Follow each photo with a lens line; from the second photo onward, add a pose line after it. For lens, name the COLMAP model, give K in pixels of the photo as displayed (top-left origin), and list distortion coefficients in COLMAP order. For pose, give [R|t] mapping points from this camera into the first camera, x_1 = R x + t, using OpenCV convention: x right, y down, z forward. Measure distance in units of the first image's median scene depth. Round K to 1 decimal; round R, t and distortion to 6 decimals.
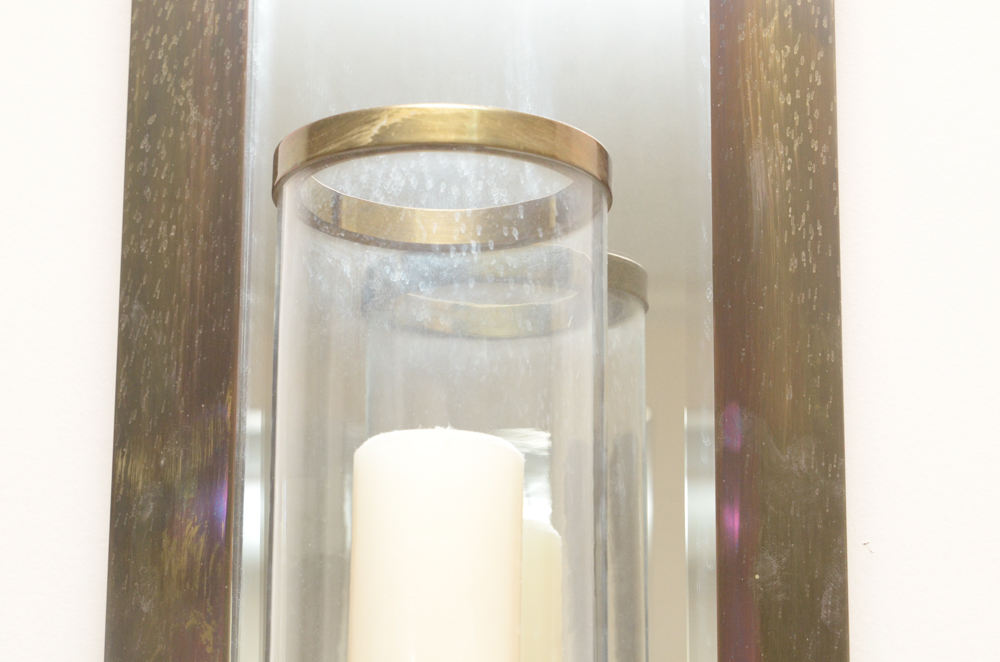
lens RADIAL K [[2964.8, 0, 500.0], [0, 2964.8, 331.0], [0, 0, 1]] dist [-0.000273, -0.066408]
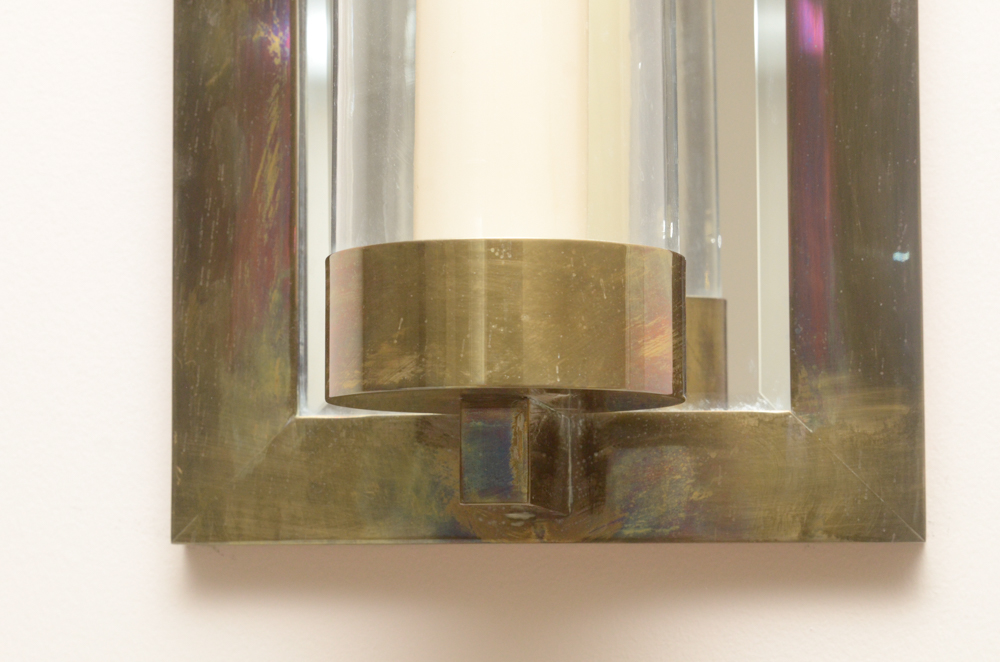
lens RADIAL K [[2964.8, 0, 500.0], [0, 2964.8, 331.0], [0, 0, 1]] dist [-0.000273, -0.066408]
pose [[0.999616, -0.012985, -0.024469, 0.000384], [0.016582, 0.988076, 0.153074, 0.045413], [0.022190, -0.153421, 0.987912, -0.000764]]
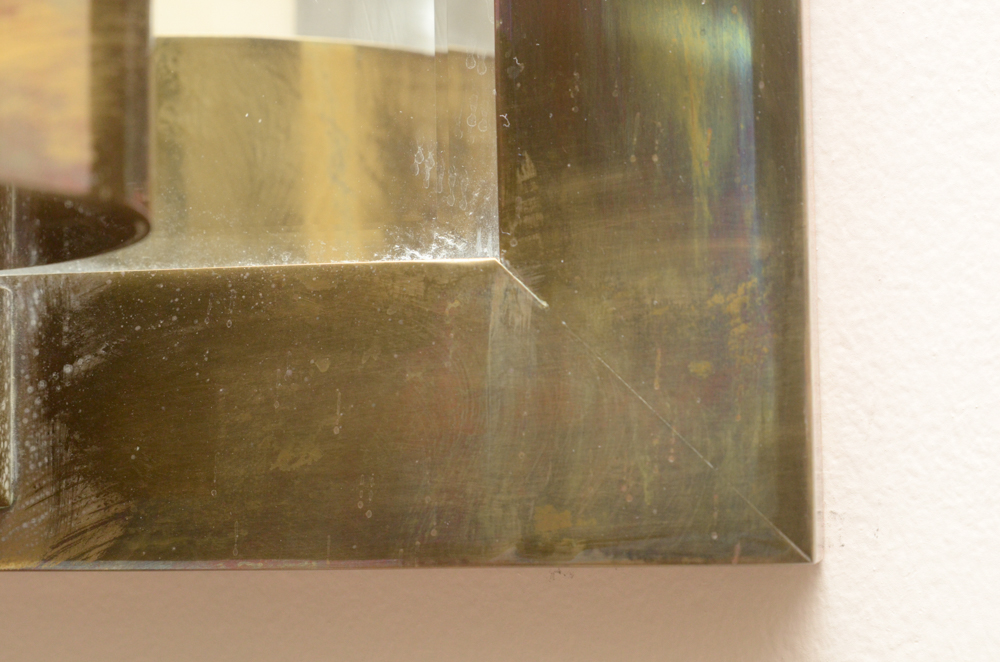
lens RADIAL K [[2700.3, 0, 500.0], [0, 2700.3, 331.0], [0, 0, 1]] dist [-0.020450, -0.182055]
pose [[0.997136, -0.029963, -0.069435, 0.096234], [0.041045, 0.985586, 0.164123, 0.167618], [0.063516, -0.166503, 0.983993, 0.574202]]
